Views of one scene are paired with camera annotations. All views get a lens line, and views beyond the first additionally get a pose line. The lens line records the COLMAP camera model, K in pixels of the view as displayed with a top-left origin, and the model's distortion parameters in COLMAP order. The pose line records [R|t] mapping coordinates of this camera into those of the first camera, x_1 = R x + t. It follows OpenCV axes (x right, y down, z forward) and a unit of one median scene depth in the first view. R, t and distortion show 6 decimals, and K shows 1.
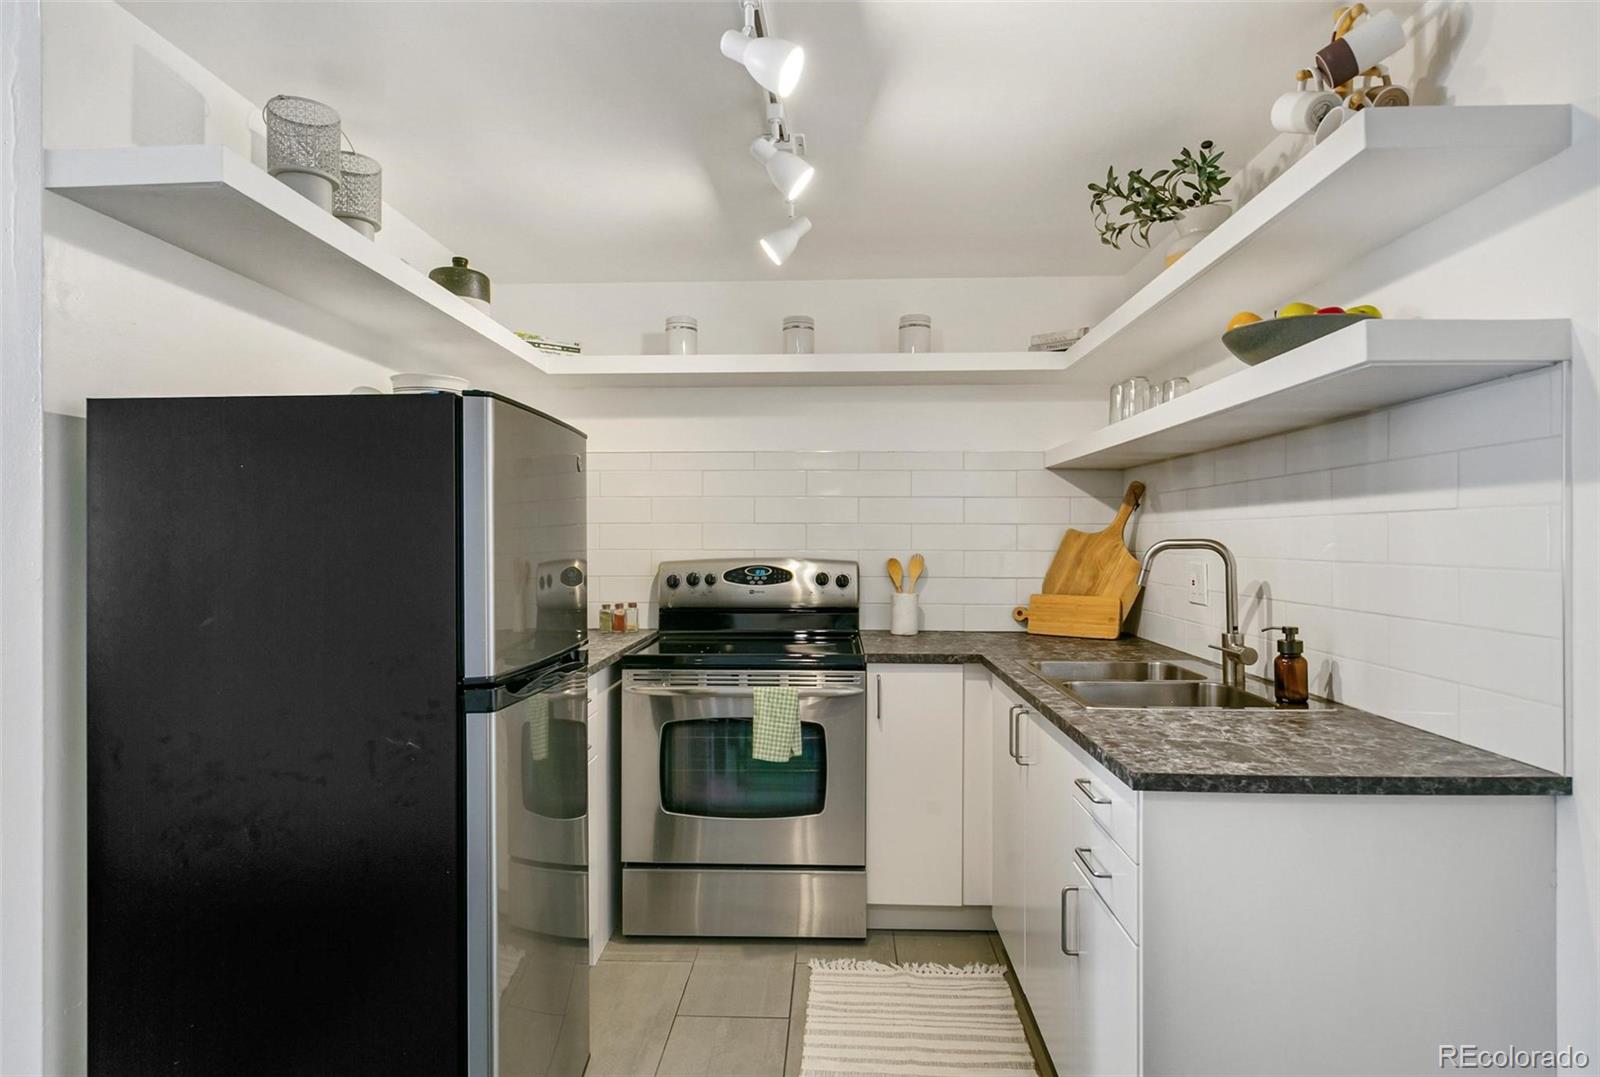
lens RADIAL K [[894.2, 0, 803.4], [0, 894.2, 547.6], [0, 0, 1]] dist [0.004951, 0.000976]
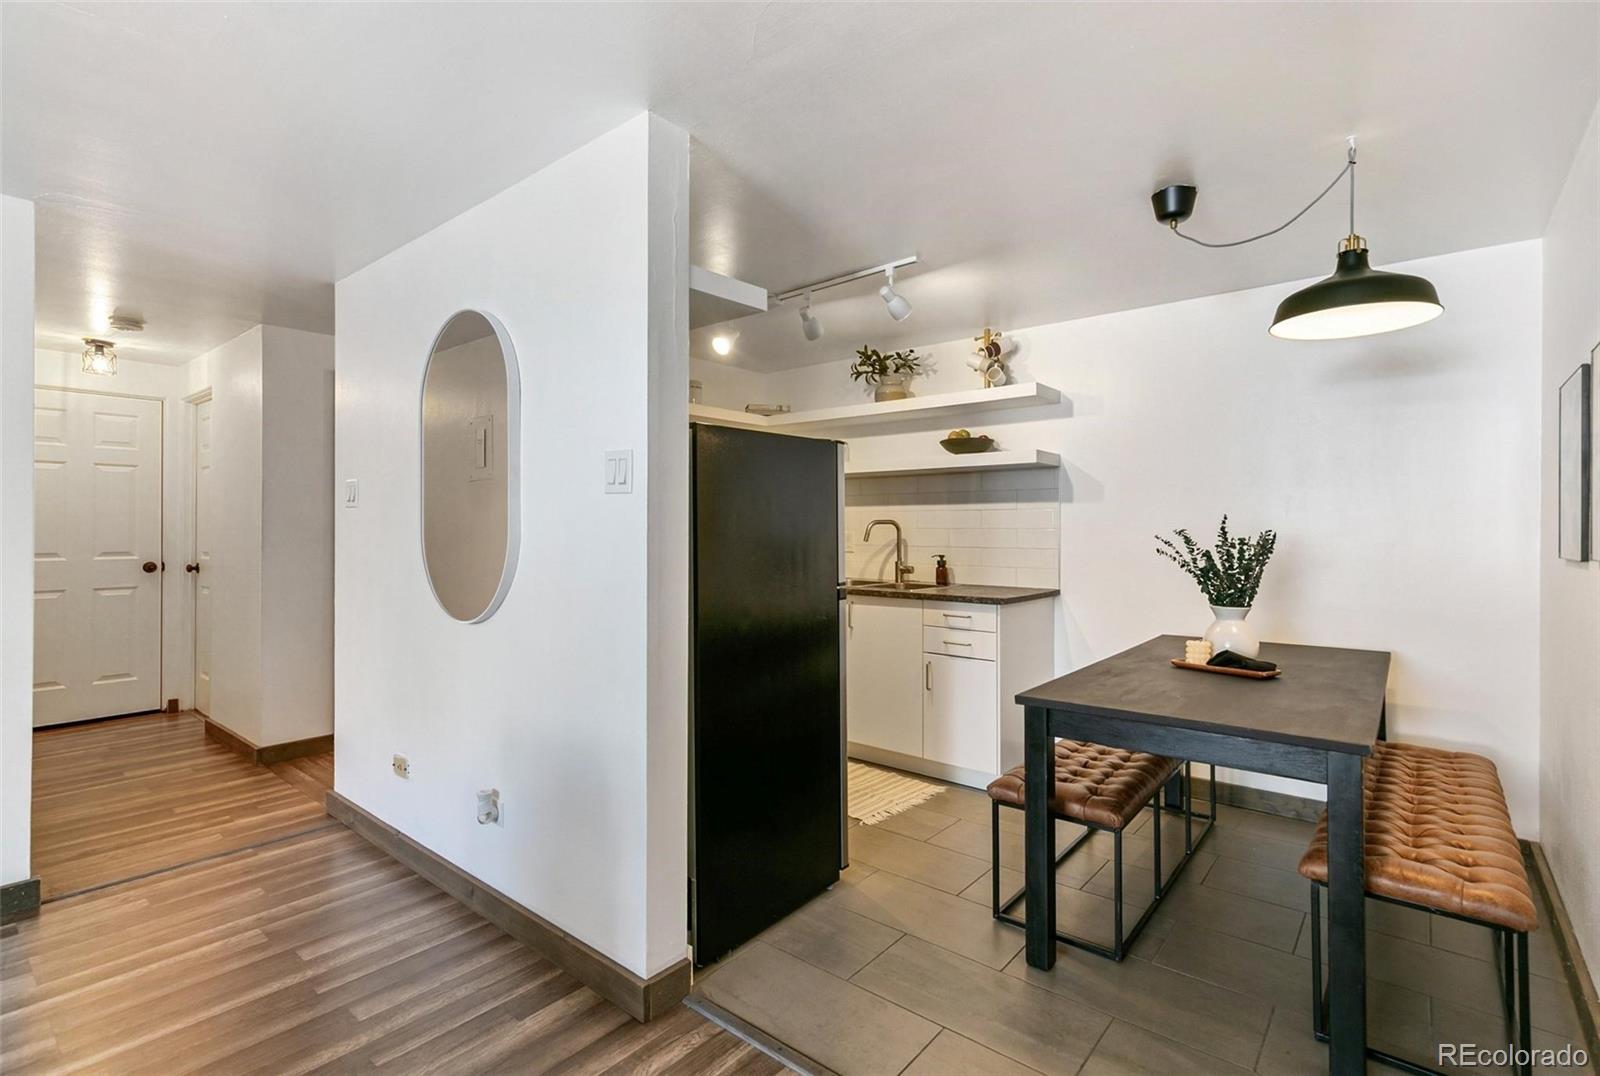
lens RADIAL K [[755.4, 0, 800.5], [0, 755.4, 525.7], [0, 0, 1]] dist [0.003226, 0.000736]
pose [[0.604341, 0.005450, 0.796707, -0.969651], [0.002826, 0.999956, -0.008984, 0.018154], [-0.796721, 0.007681, 0.604299, 0.030534]]
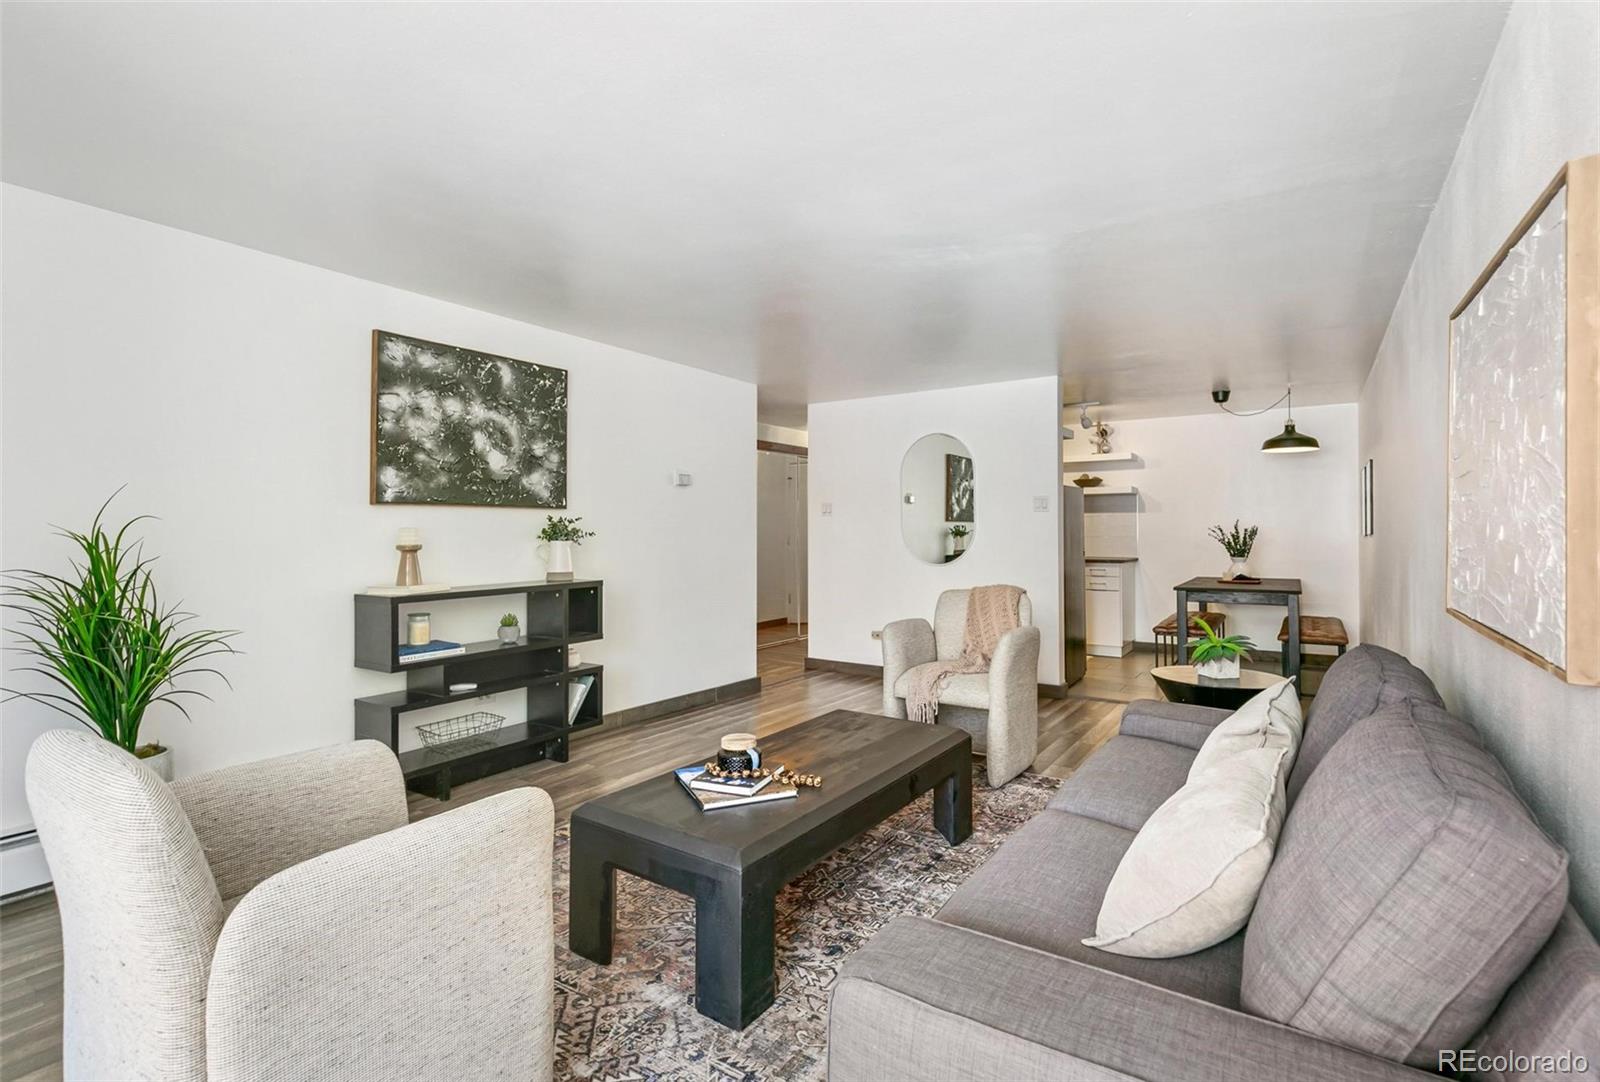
lens RADIAL K [[755.4, 0, 800.5], [0, 755.4, 528.7], [0, 0, 1]] dist [0.003226, 0.000736]
pose [[0.519956, 0.005325, 0.854177, -2.491996], [0.006178, 0.999931, -0.009995, 0.038930], [-0.854171, 0.010474, 0.519887, 0.115034]]
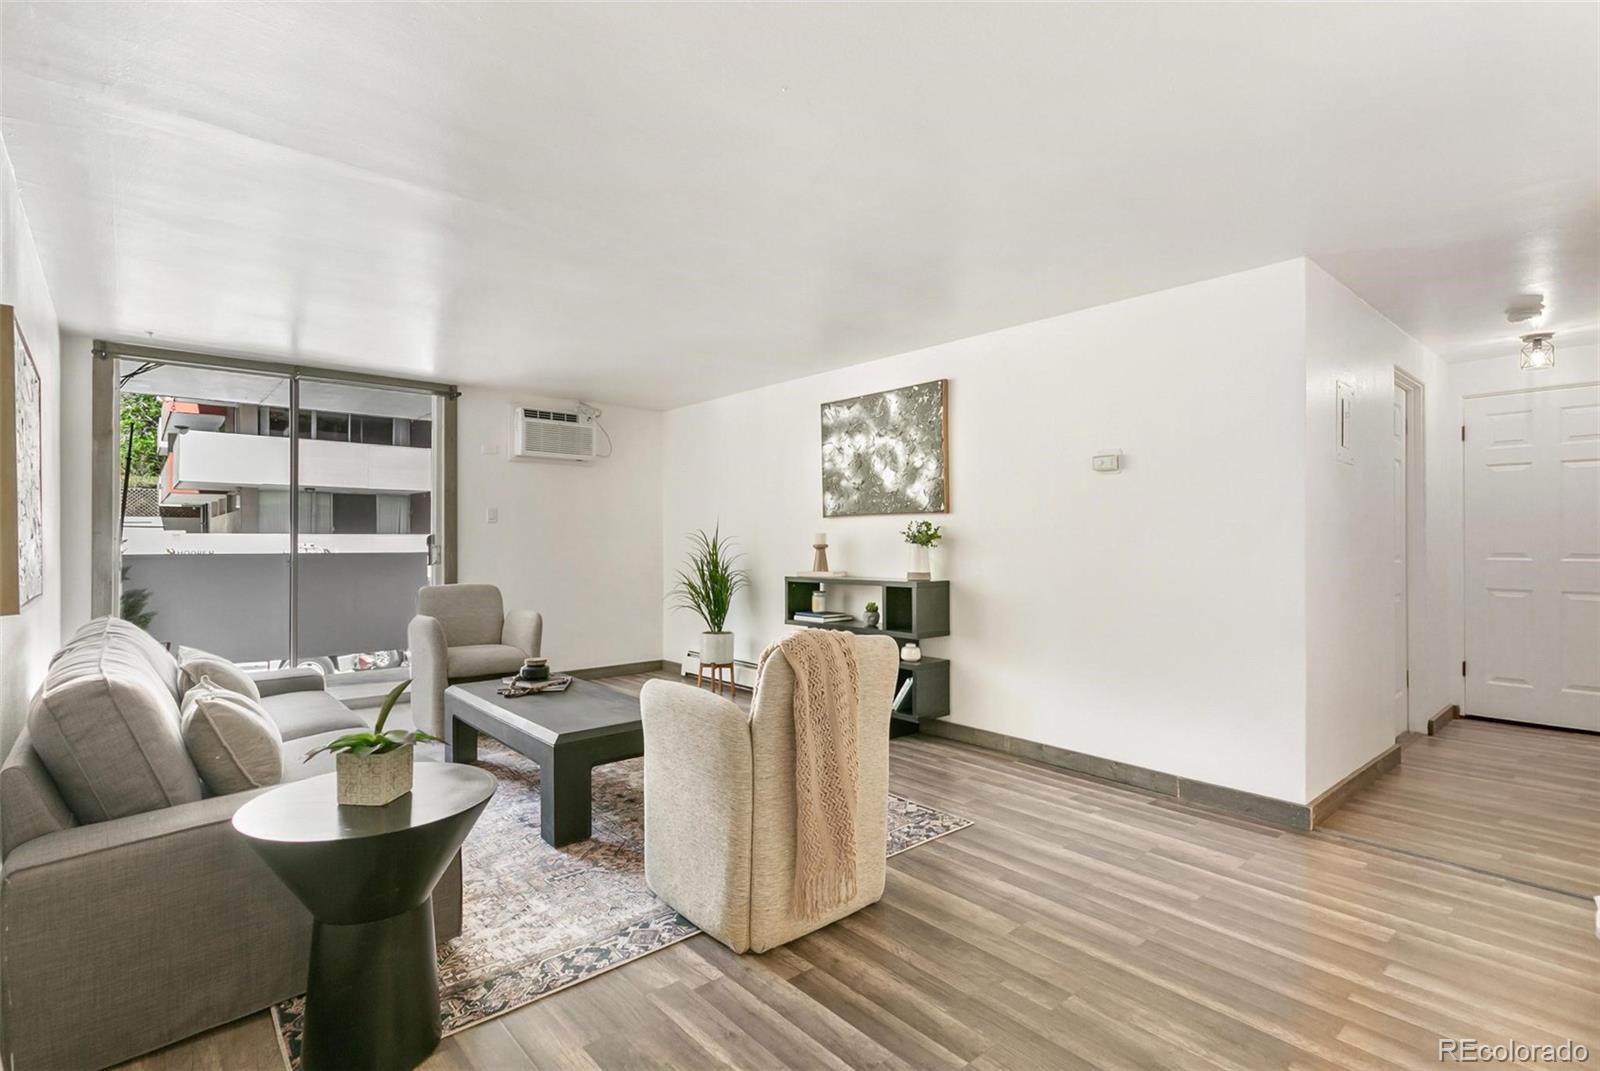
lens RADIAL K [[767.7, 0, 800.0], [0, 767.7, 535.5], [0, 0, 1]] dist [0.004790, 0.000649]
pose [[0.689136, -0.001821, -0.724630, -0.517664], [-0.006306, 0.999944, -0.008510, 0.043207], [0.724605, 0.010434, 0.689086, -0.012151]]
